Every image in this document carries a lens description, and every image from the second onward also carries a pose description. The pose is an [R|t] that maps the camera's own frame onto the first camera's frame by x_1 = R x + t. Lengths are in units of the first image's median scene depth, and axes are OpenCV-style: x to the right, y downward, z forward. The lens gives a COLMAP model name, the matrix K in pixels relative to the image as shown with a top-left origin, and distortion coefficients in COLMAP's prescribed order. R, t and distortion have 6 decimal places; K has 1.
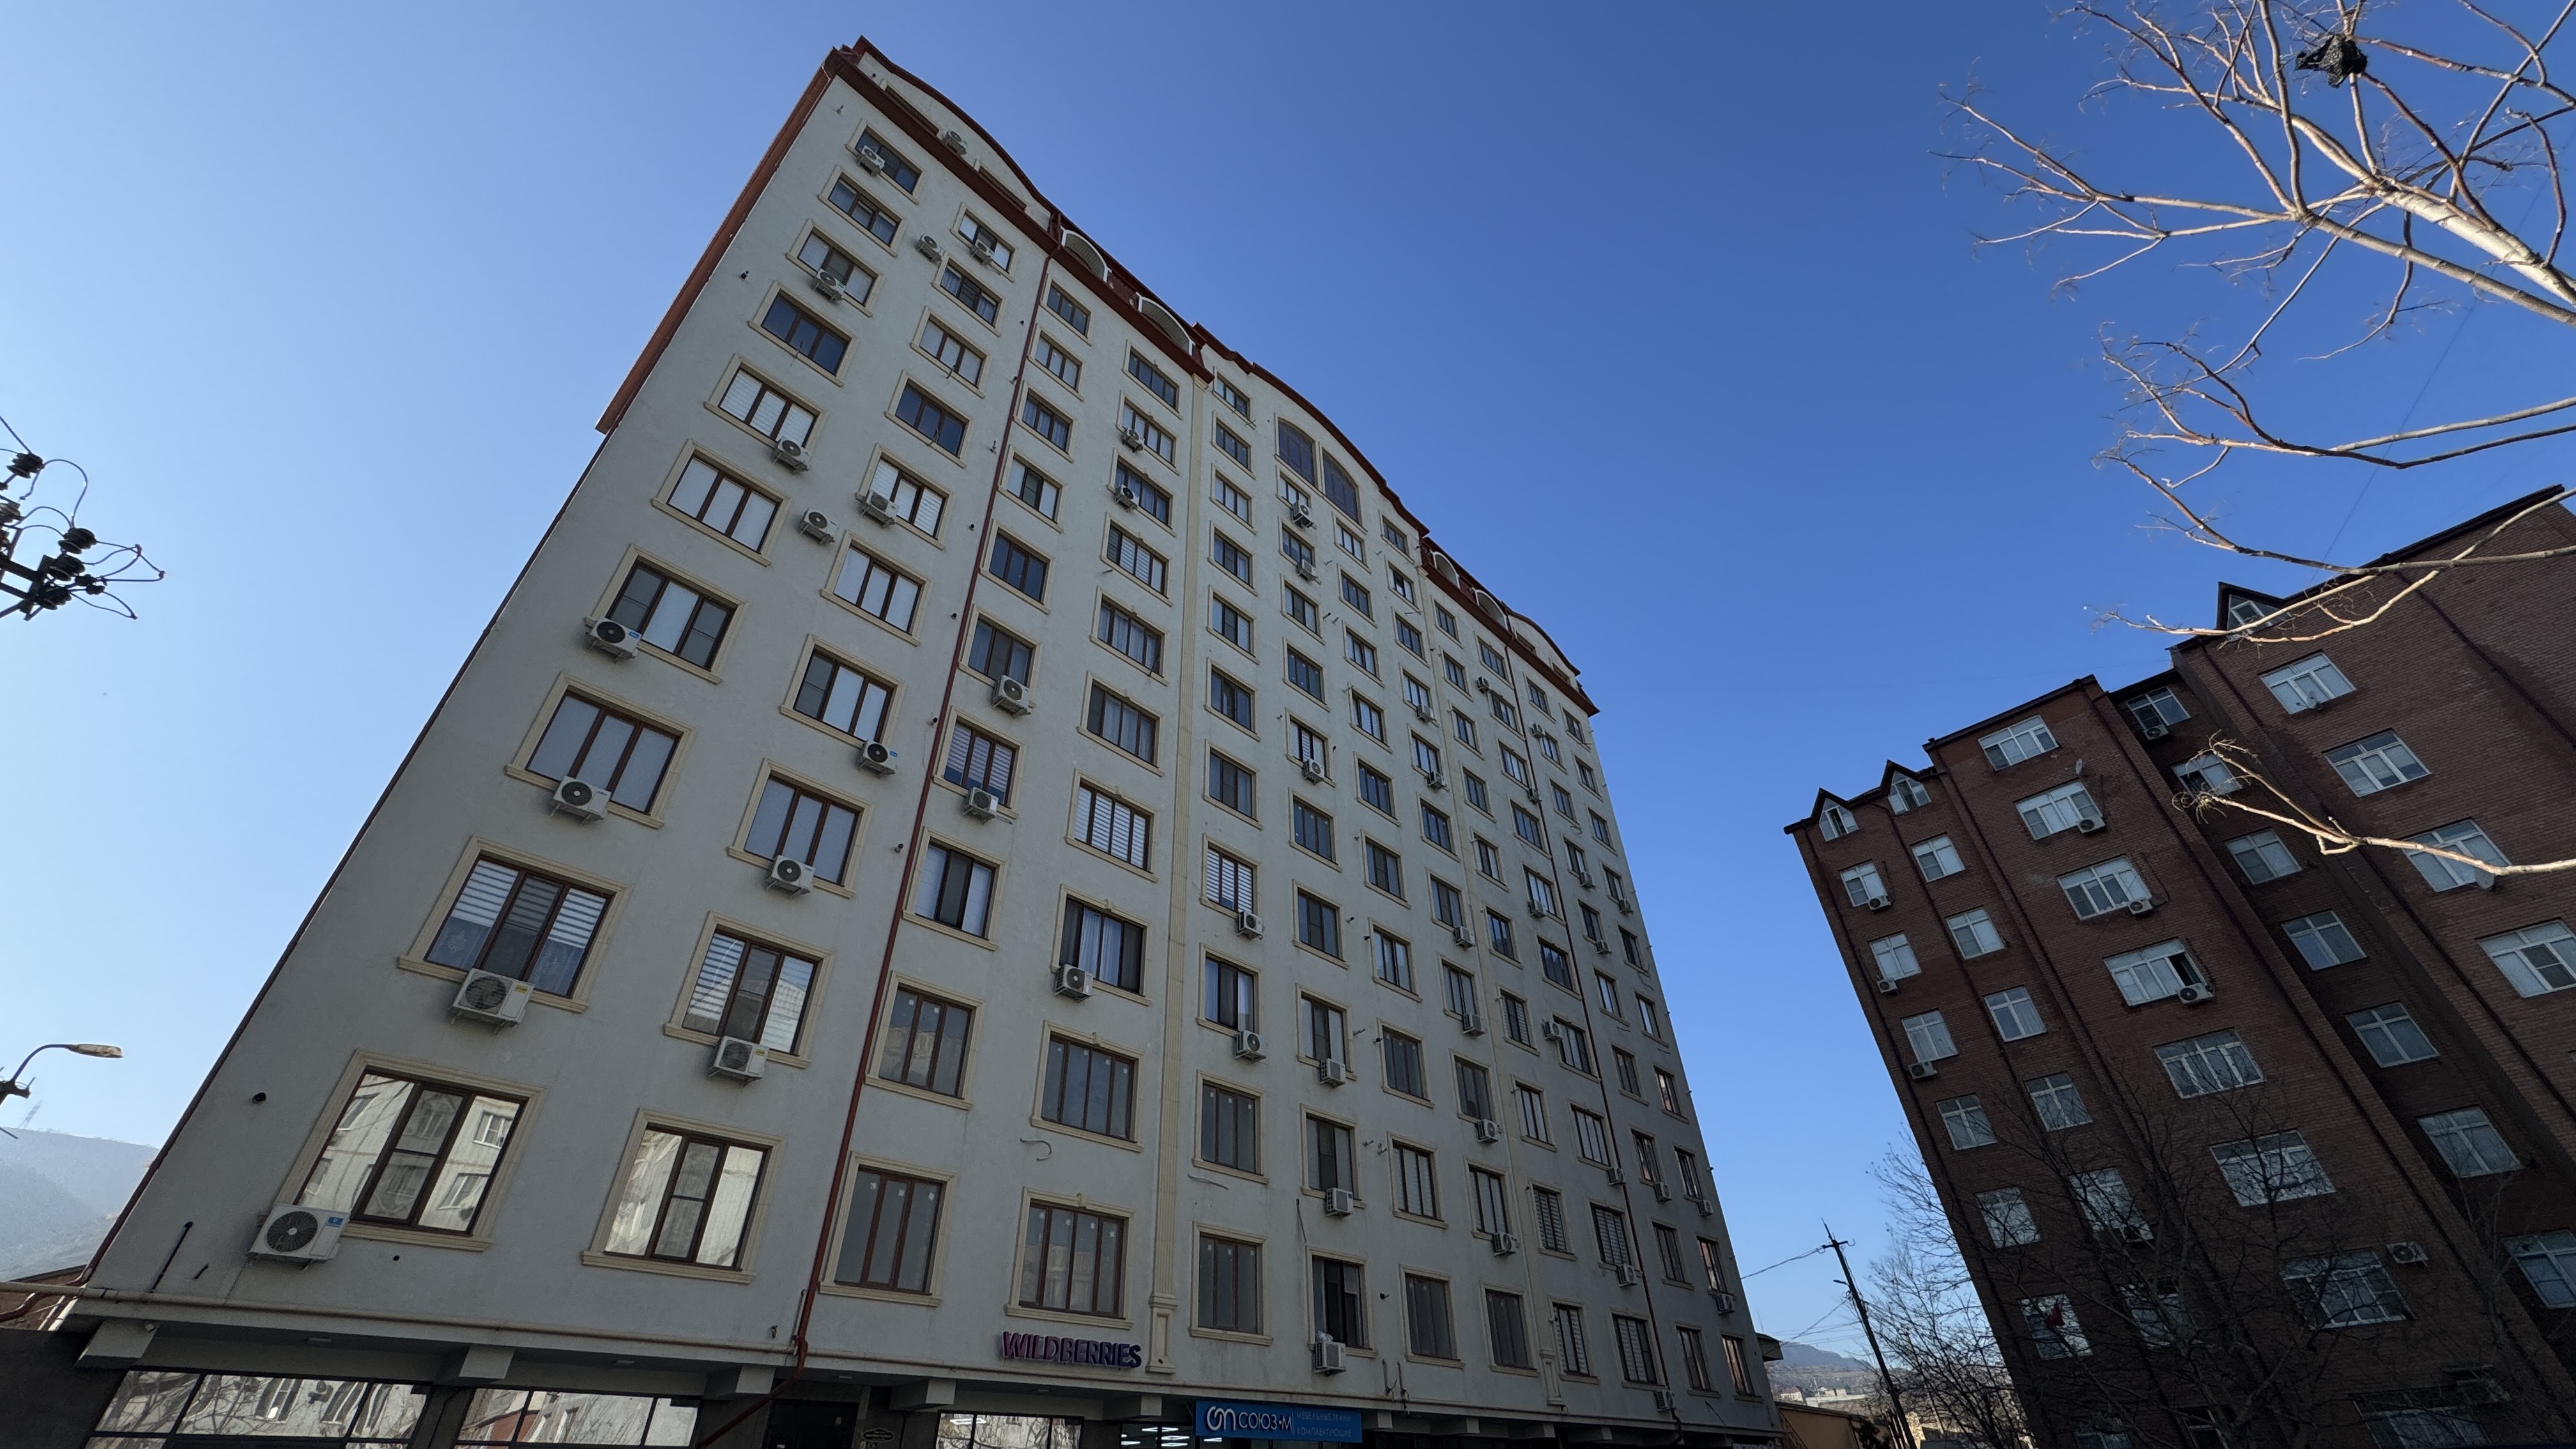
lens RADIAL K [[1026.8, 0, 1286.3], [0, 1026.8, 725.6], [0, 0, 1]] dist [-0.003293, 0.000697]
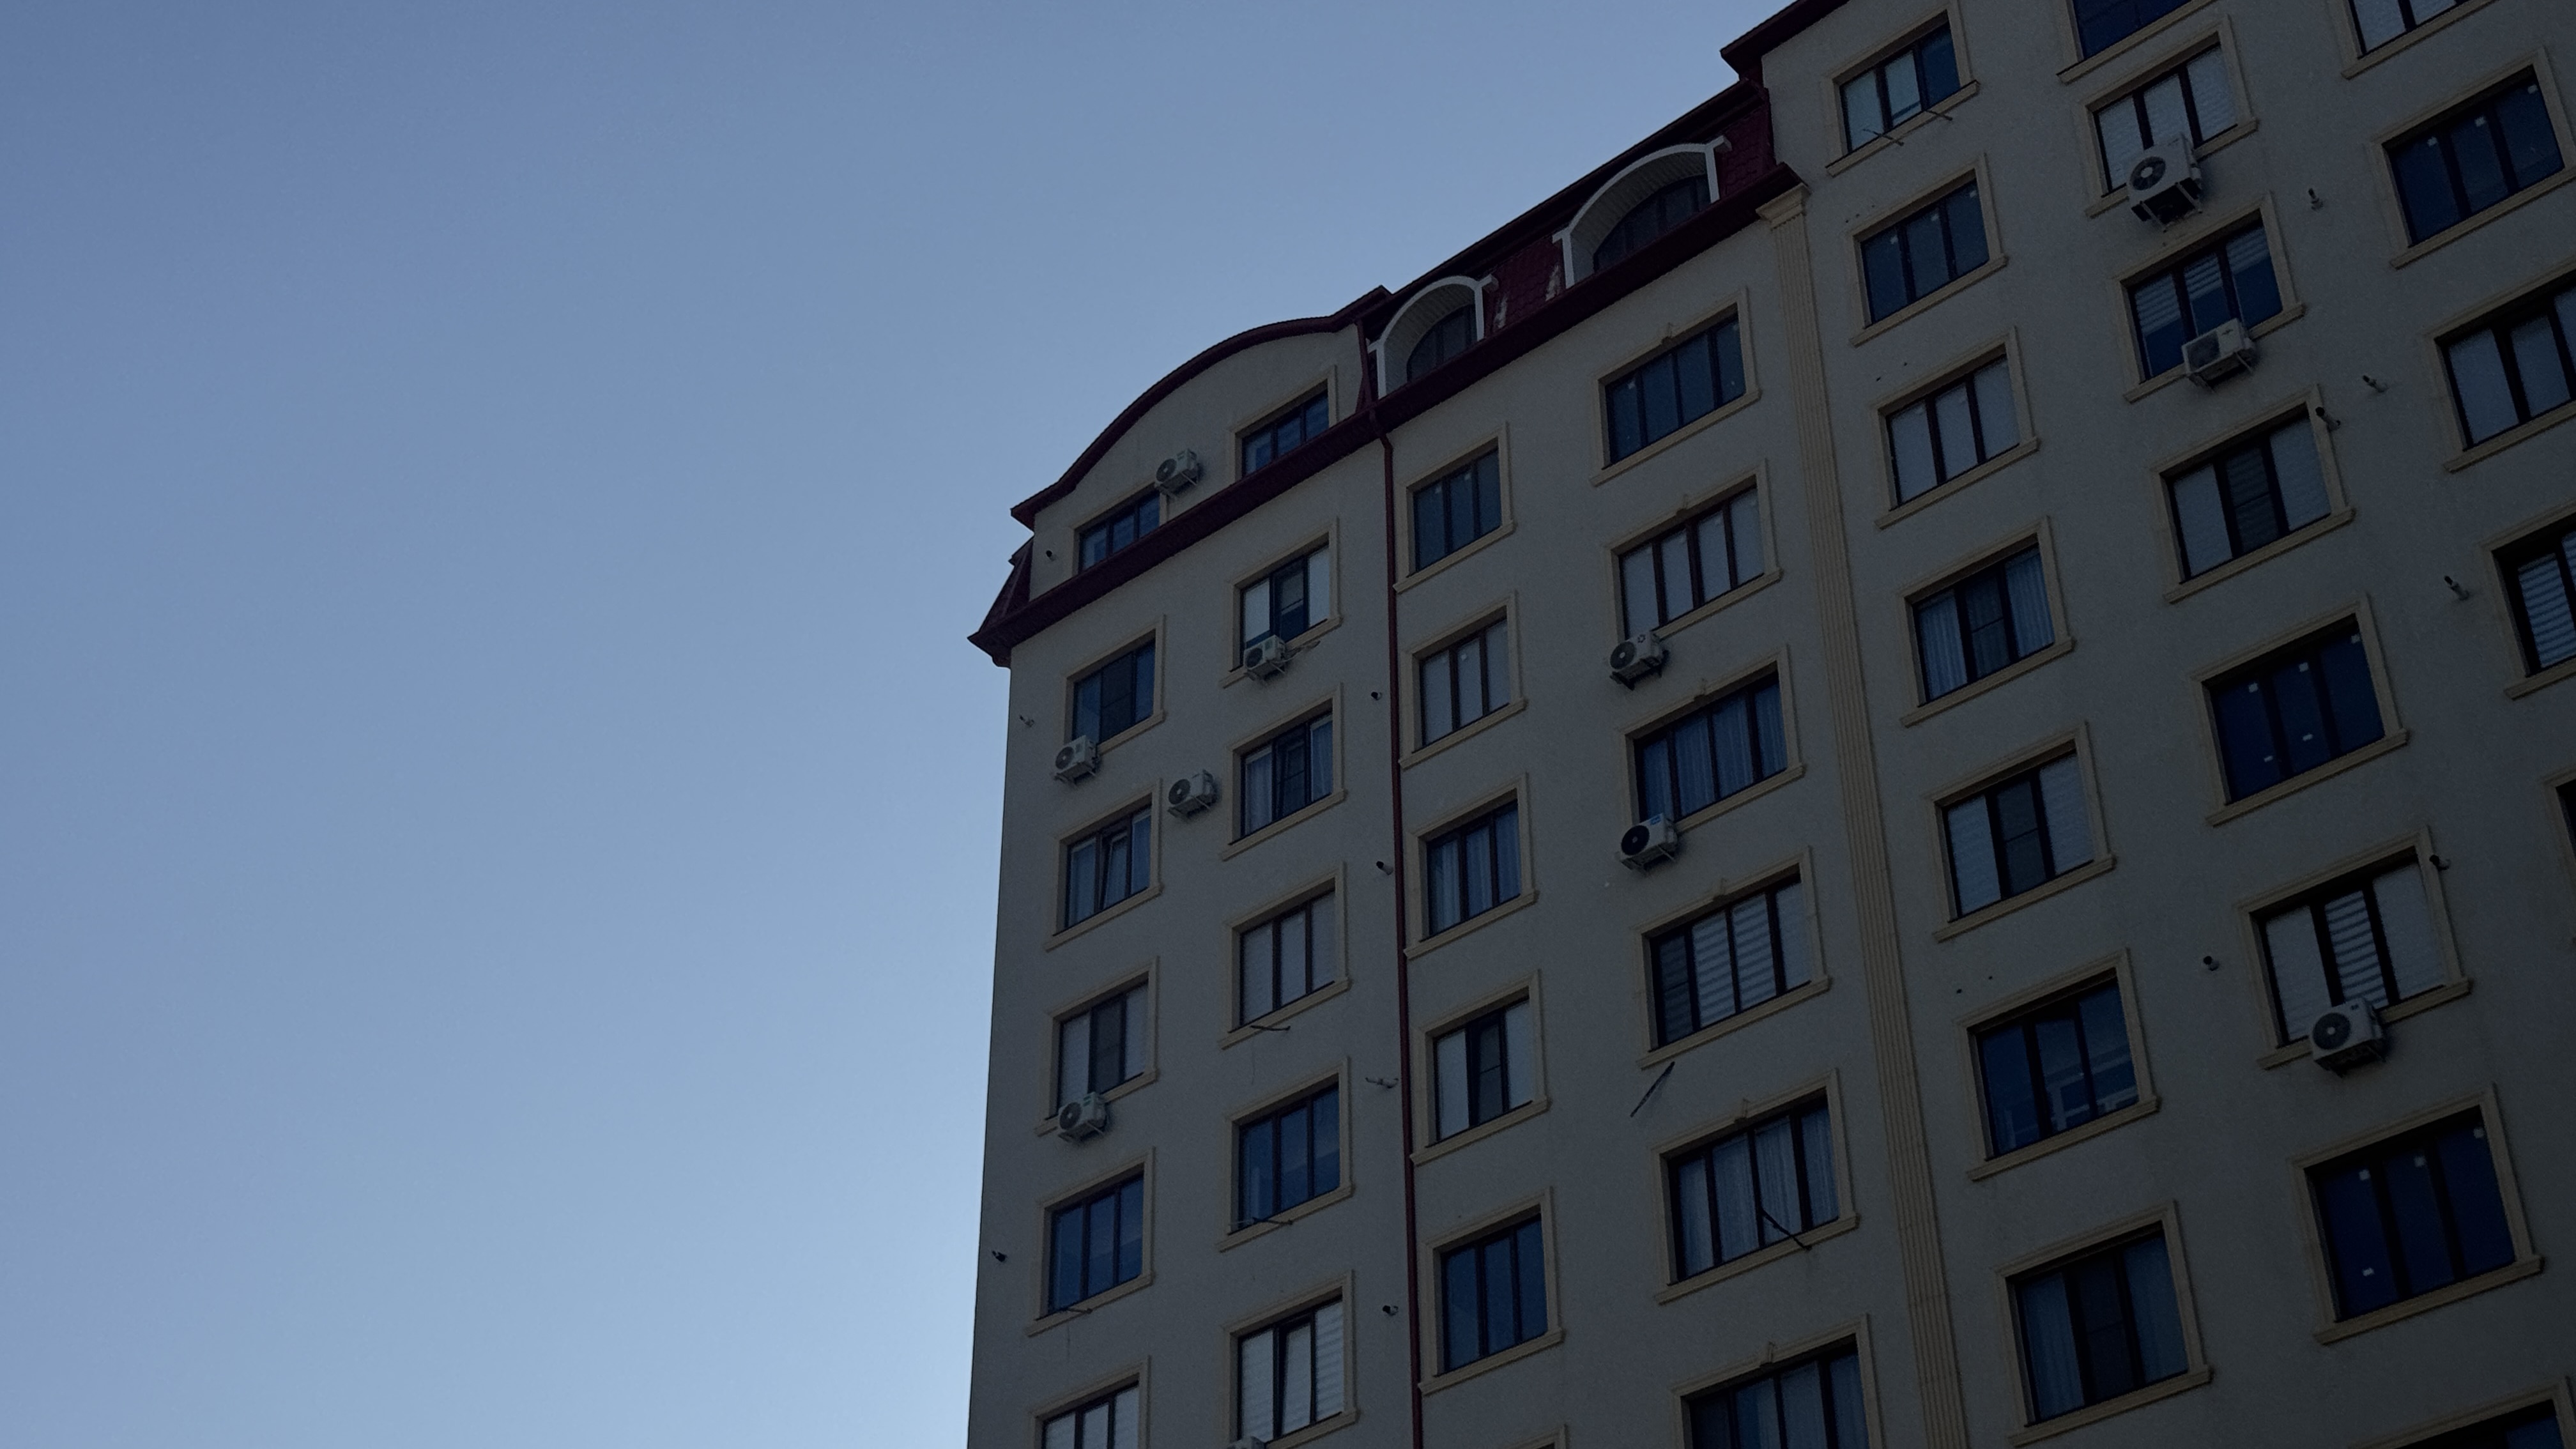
lens RADIAL K [[3588.8, 0, 1268.5], [0, 3588.8, 732.9], [0, 0, 1]] dist [0.137534, 0.000000]
pose [[0.050980, -0.588748, -0.806707, 1.447704], [0.619709, 0.652087, -0.436741, 0.397581], [0.783174, -0.477659, 0.398096, 0.477819]]
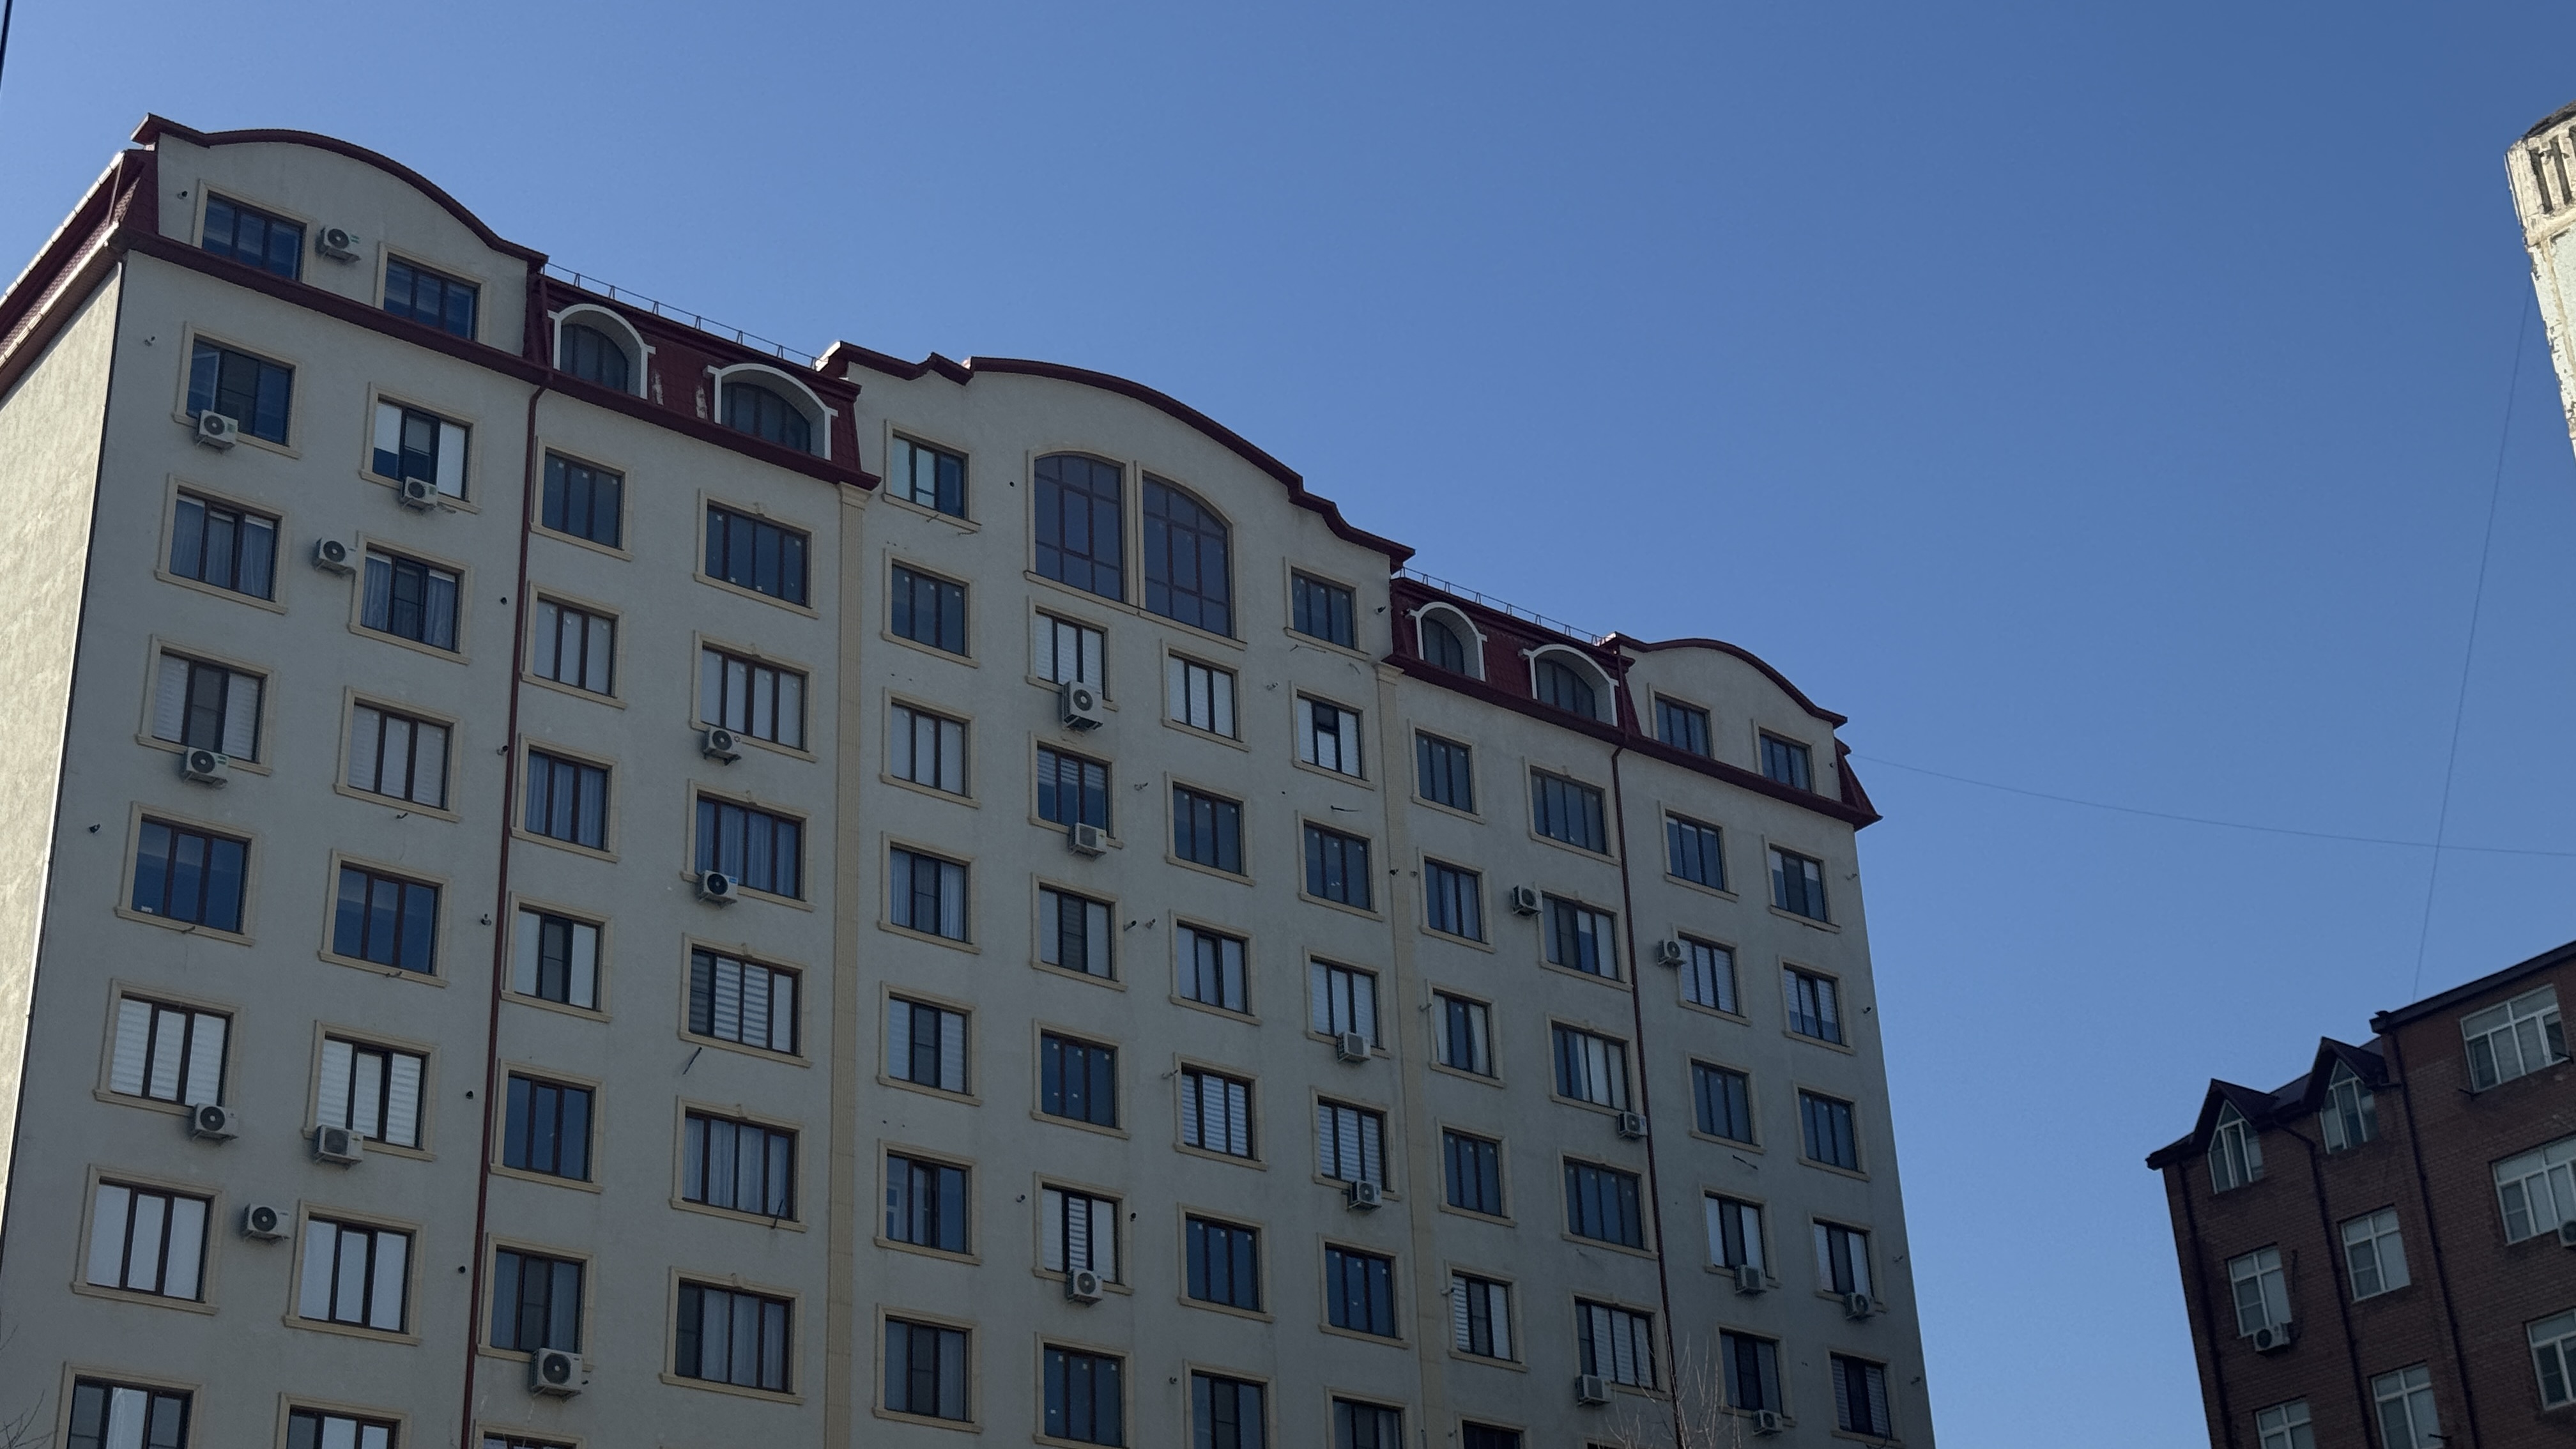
lens RADIAL K [[3588.8, 0, 1302.1], [0, 3588.8, 735.2], [0, 0, 1]] dist [0.137534, 0.000000]
pose [[0.989248, -0.079553, -0.122715, 0.638319], [0.102693, 0.975295, 0.195585, -0.979101], [0.104124, -0.206084, 0.972979, -1.414072]]
